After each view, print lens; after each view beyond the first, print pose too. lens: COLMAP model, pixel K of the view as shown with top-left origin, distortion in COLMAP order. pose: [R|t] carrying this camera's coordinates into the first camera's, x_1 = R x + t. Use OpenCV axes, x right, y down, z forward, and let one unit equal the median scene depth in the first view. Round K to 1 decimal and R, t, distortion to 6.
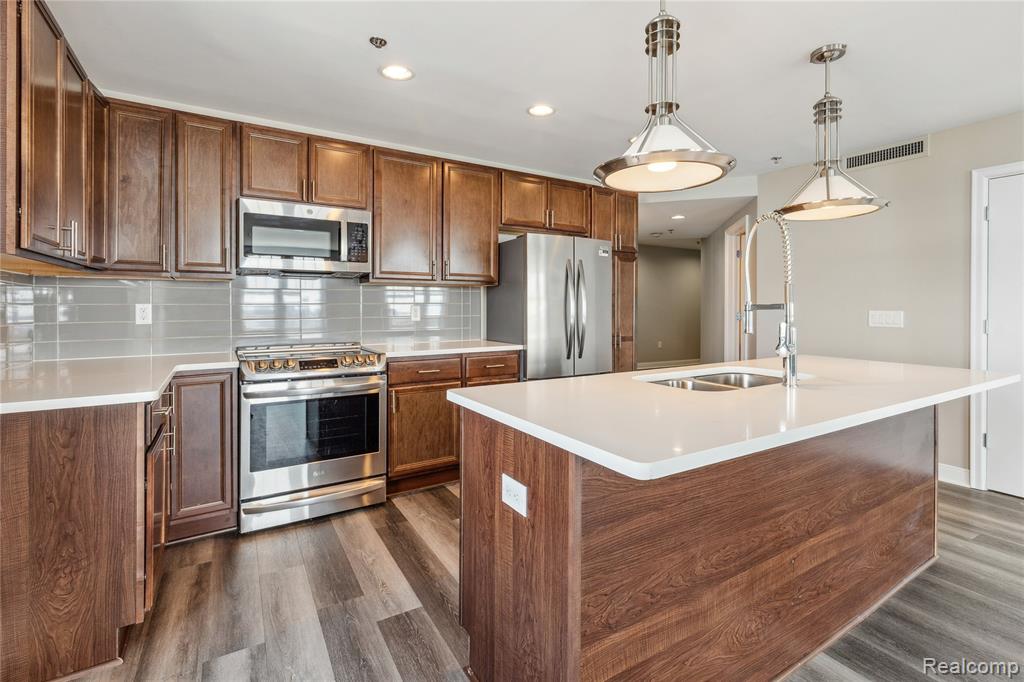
lens RADIAL K [[472.3, 0, 513.1], [0, 472.3, 309.4], [0, 0, 1]] dist [0.003954, -0.000288]
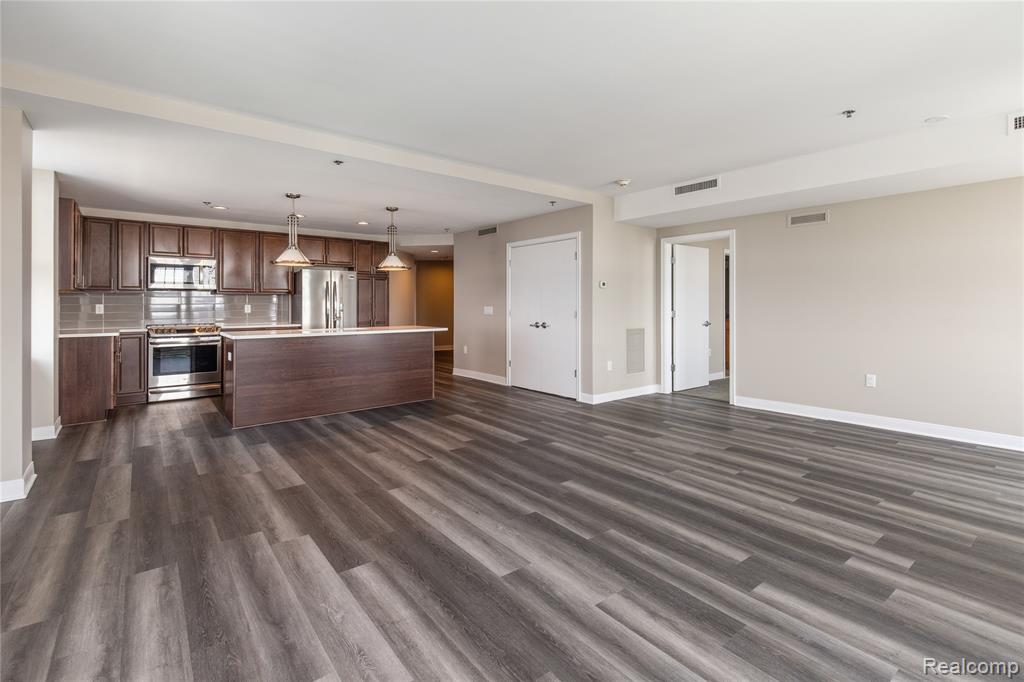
lens RADIAL K [[461.4, 0, 513.9], [0, 461.4, 303.9], [0, 0, 1]] dist [-0.011725, -0.000171]
pose [[0.990679, -0.002826, 0.136191, 0.820585], [0.003411, 0.999986, -0.004057, 0.000110], [-0.136177, 0.004484, 0.990674, -1.348722]]
